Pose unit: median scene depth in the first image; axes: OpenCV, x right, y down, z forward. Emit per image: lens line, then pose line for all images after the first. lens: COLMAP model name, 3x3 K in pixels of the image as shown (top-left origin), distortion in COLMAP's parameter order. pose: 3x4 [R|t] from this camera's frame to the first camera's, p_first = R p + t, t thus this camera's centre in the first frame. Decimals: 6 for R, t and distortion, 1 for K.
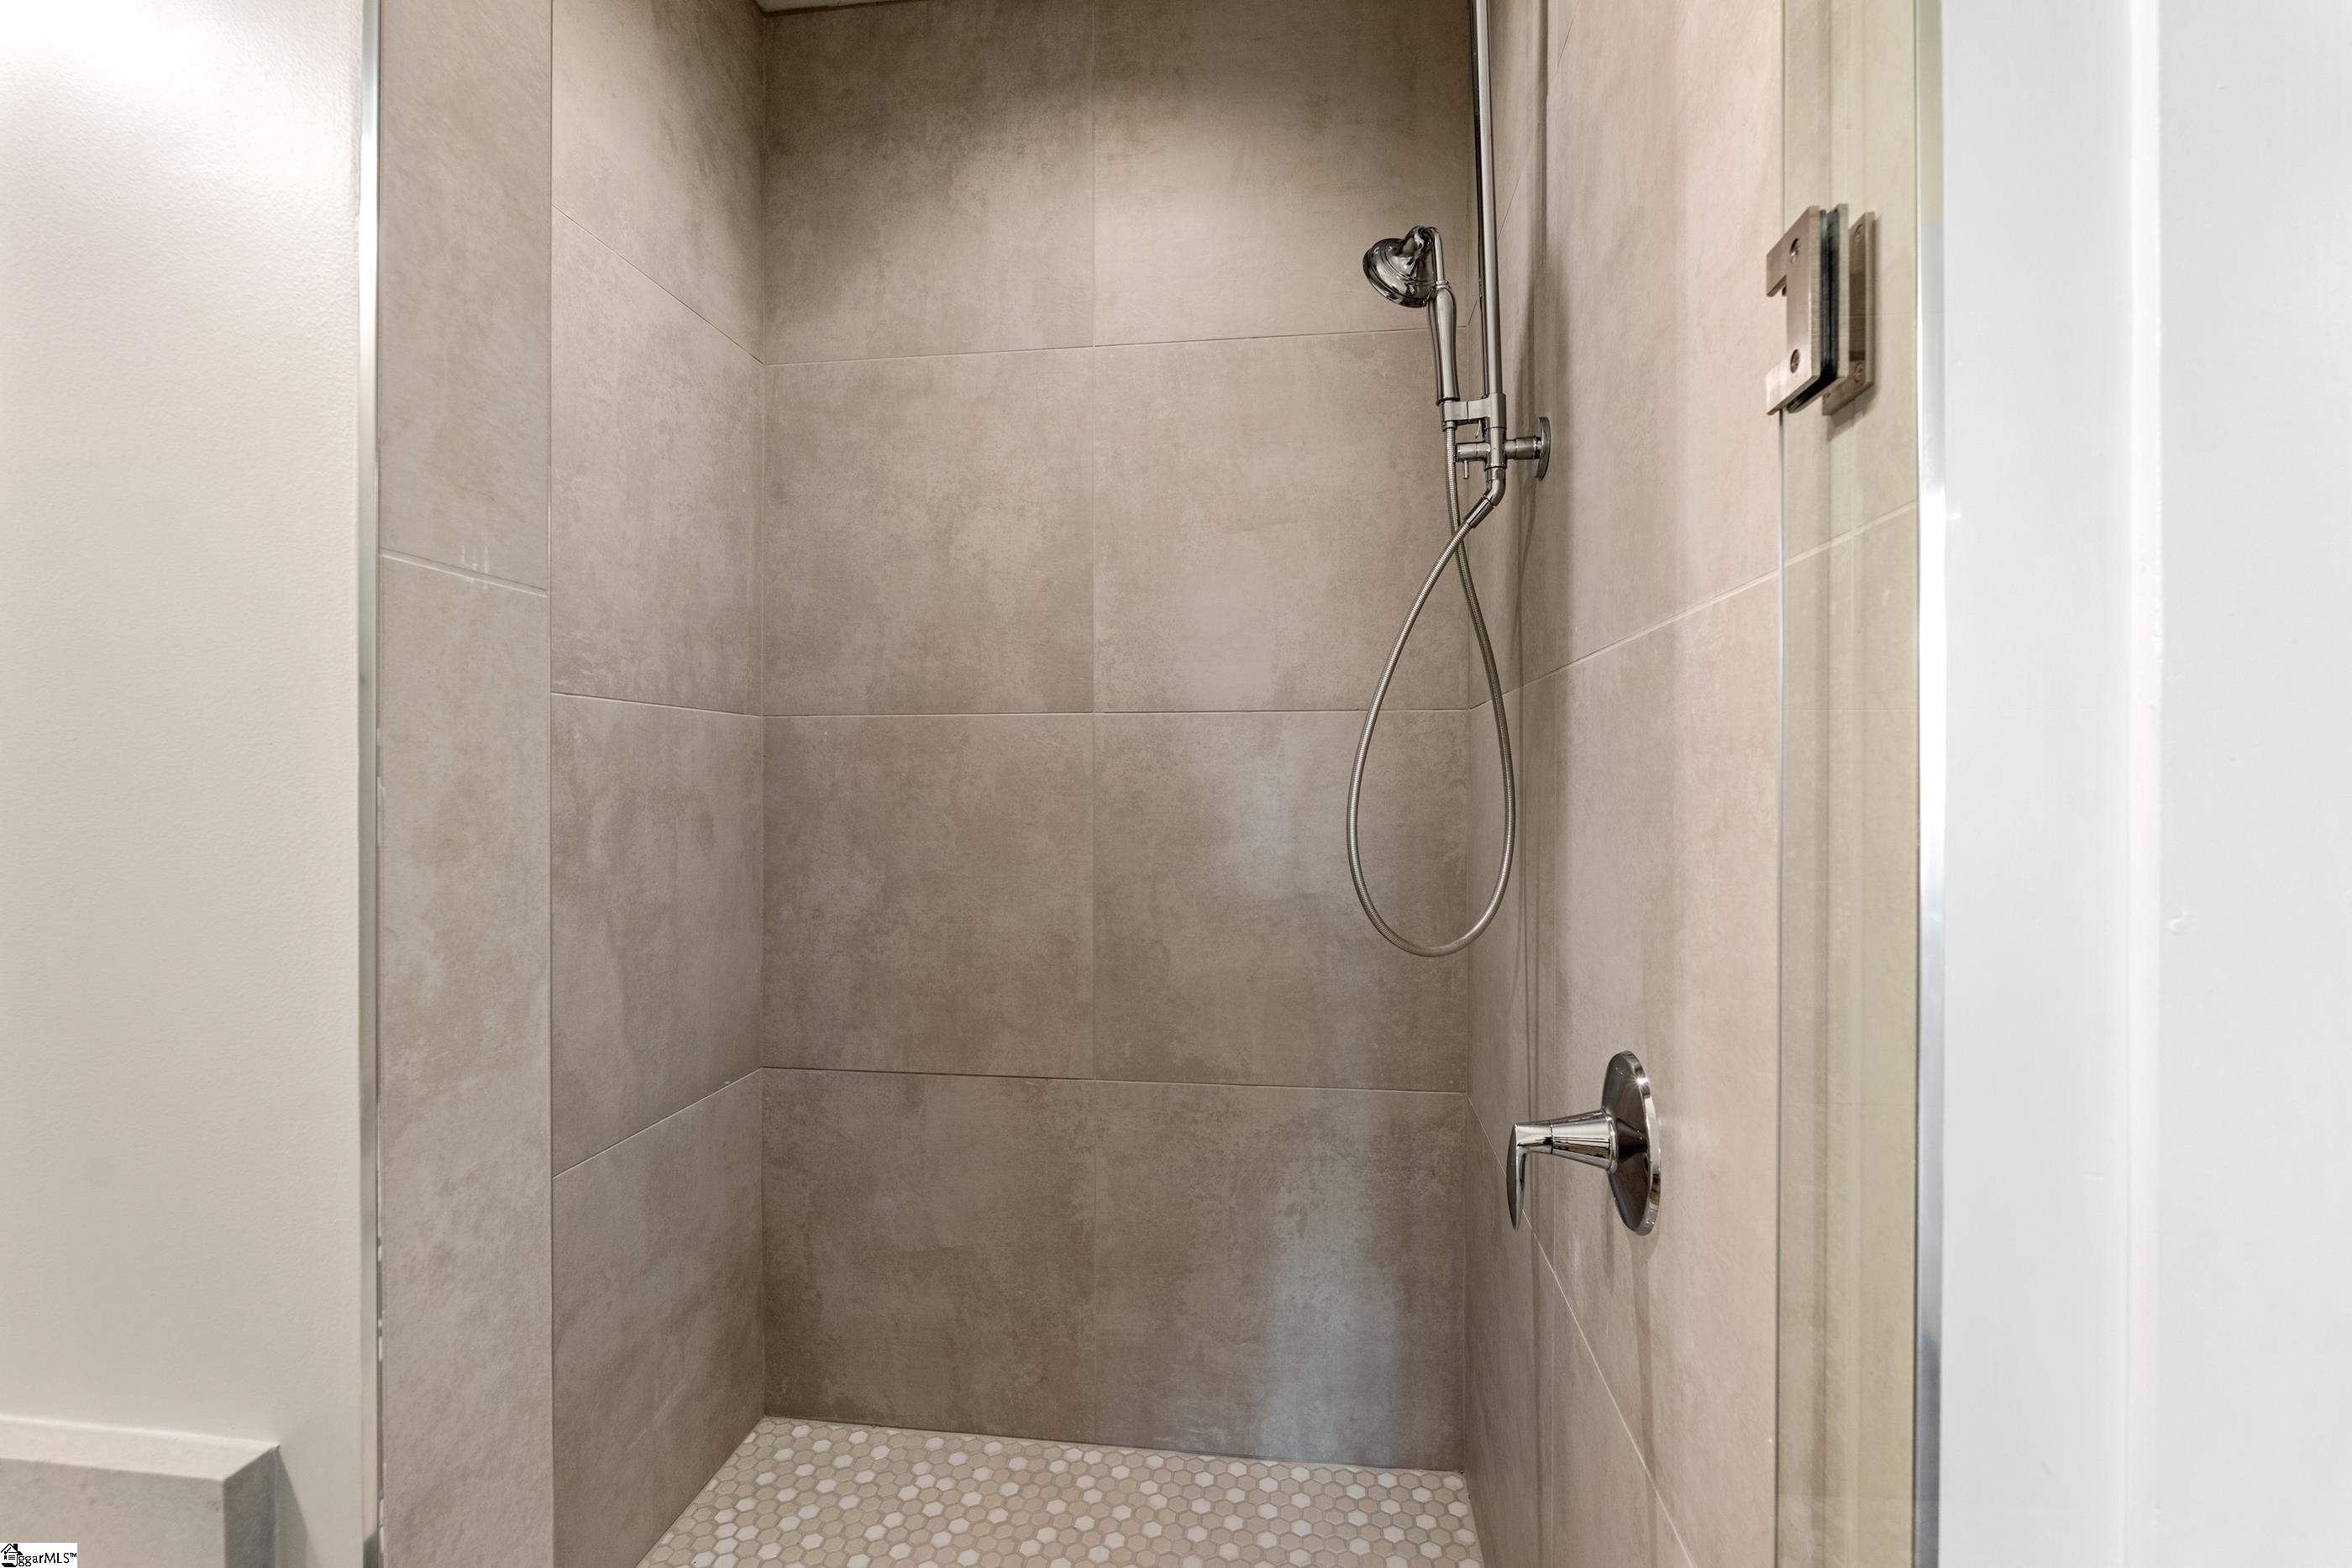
lens RADIAL K [[1030.4, 0, 1170.6], [0, 1030.4, 784.2], [0, 0, 1]] dist [-0.007230, 0.000660]
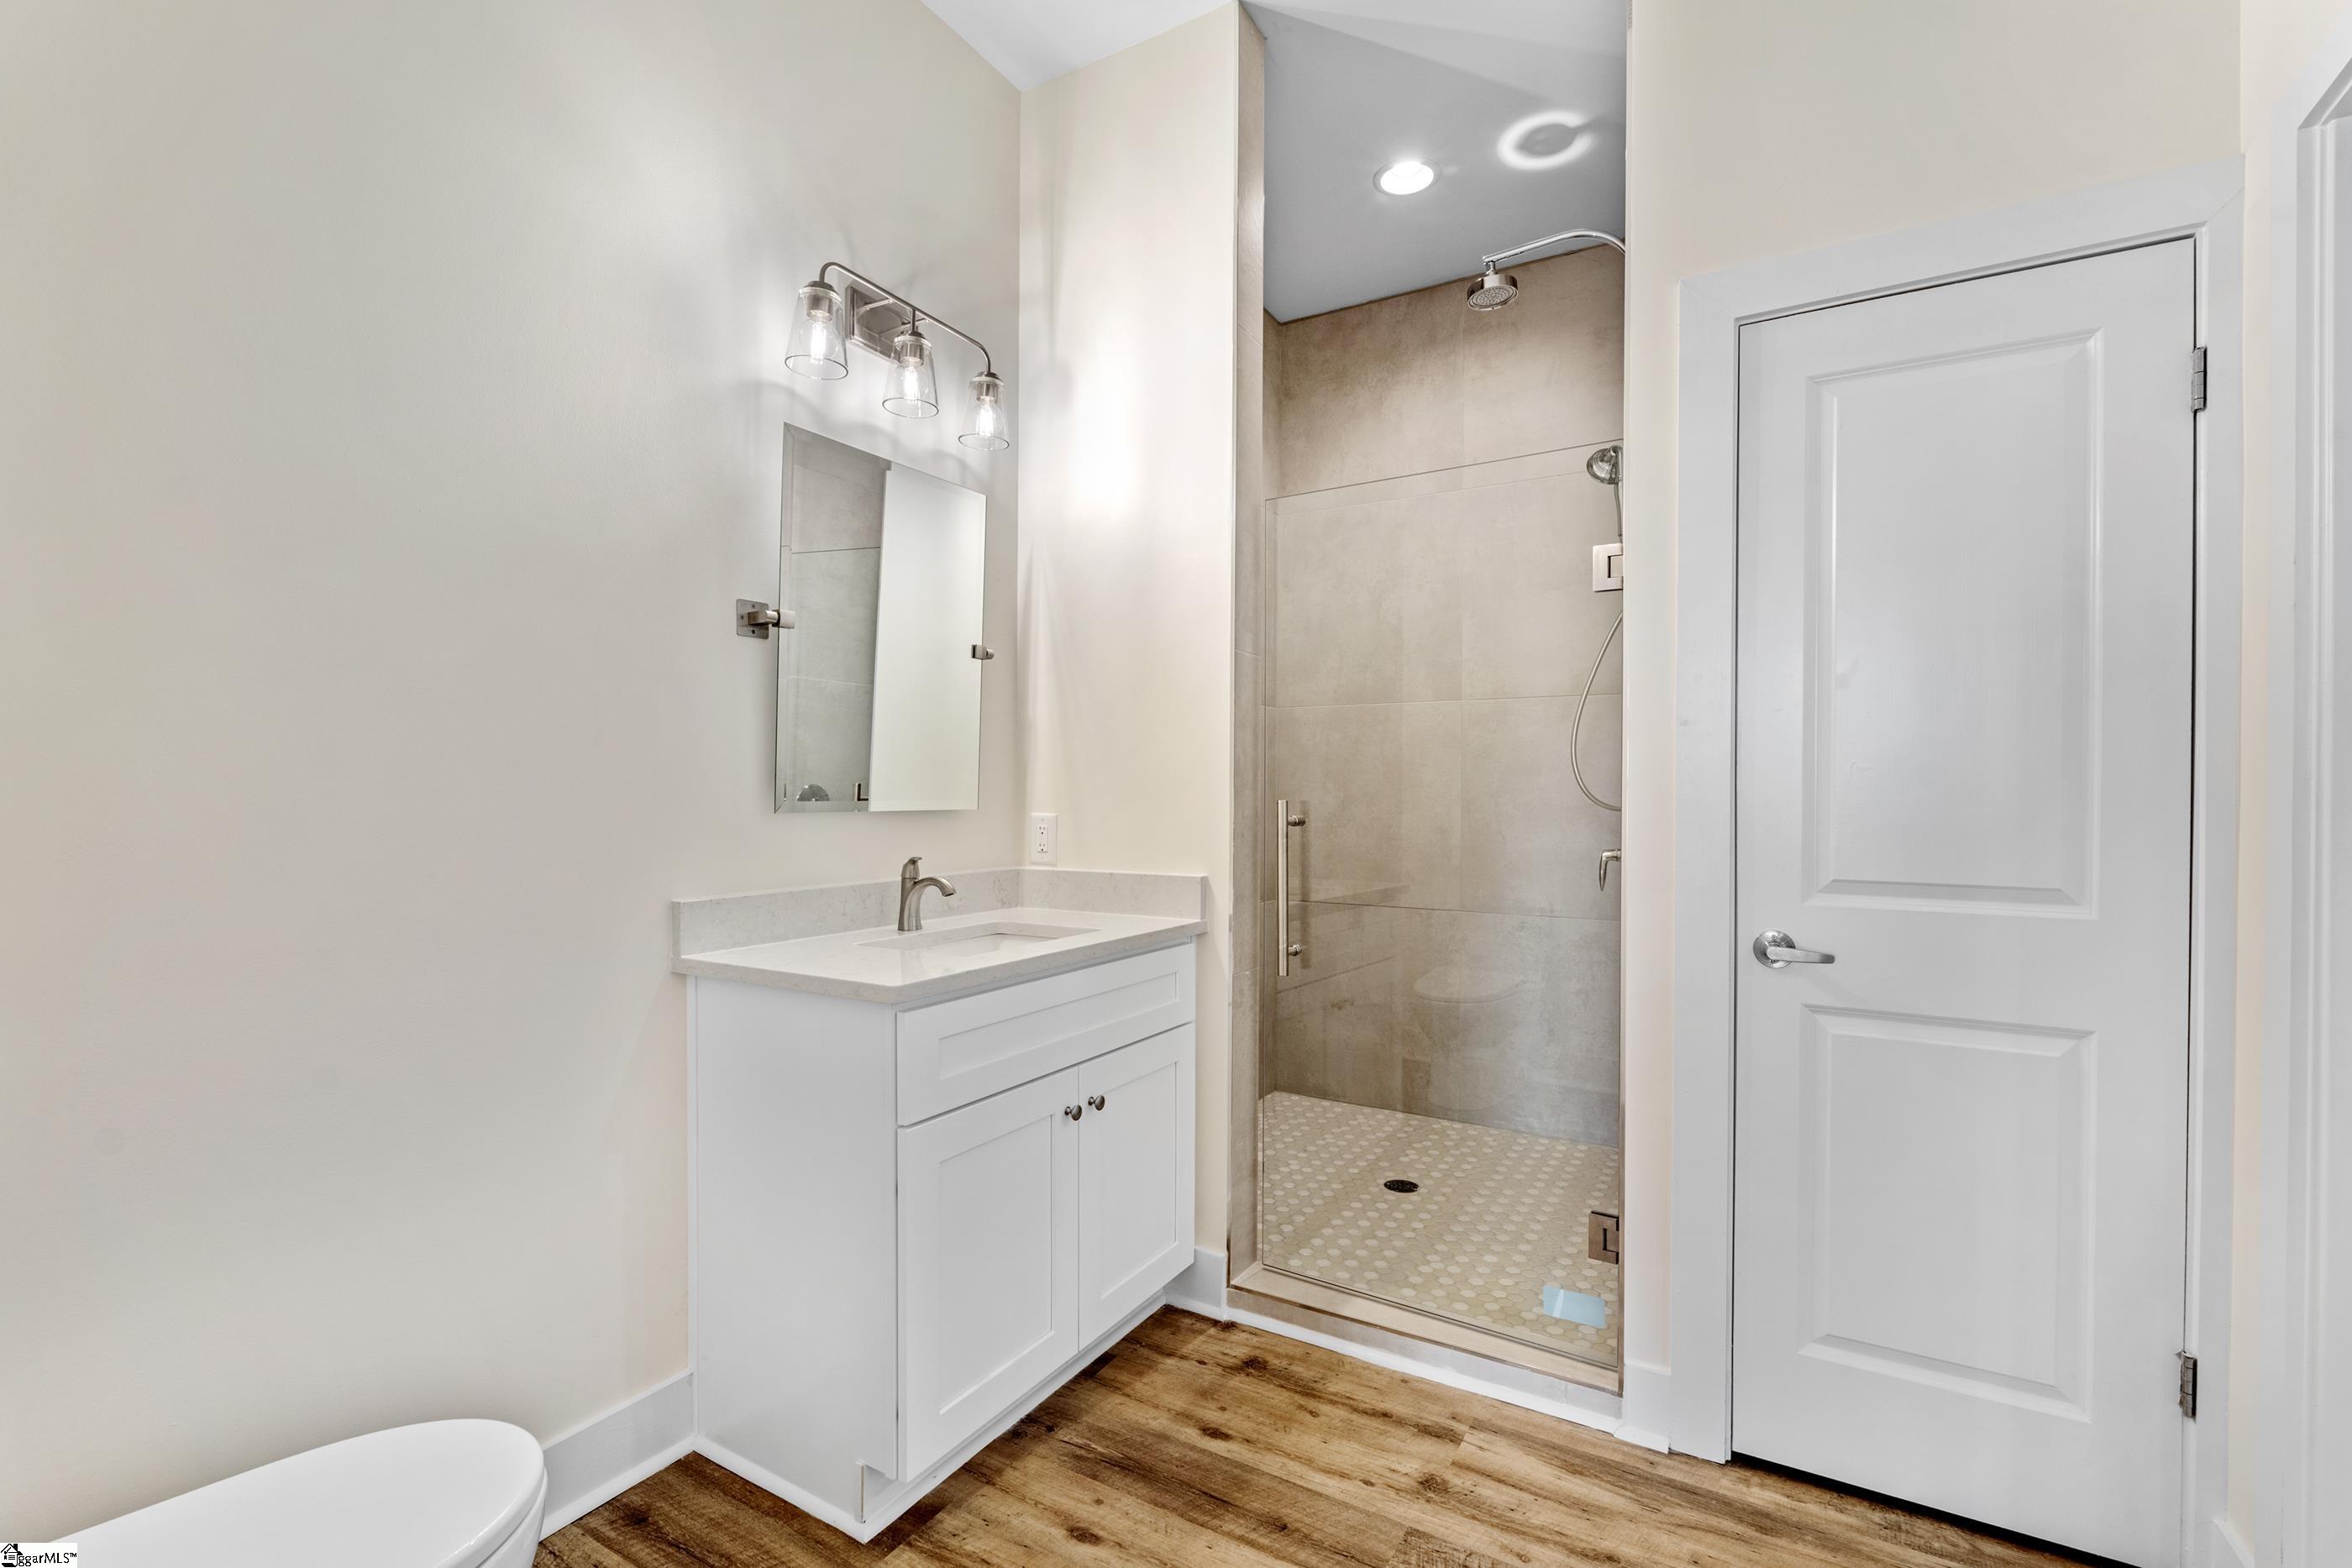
lens RADIAL K [[1030.4, 0, 1173.6], [0, 1030.4, 788.2], [0, 0, 1]] dist [-0.007230, 0.000660]
pose [[0.914173, 0.005956, -0.405279, 0.185169], [-0.007473, 0.999970, -0.002161, 0.085949], [0.405254, 0.005004, 0.914190, -0.780554]]
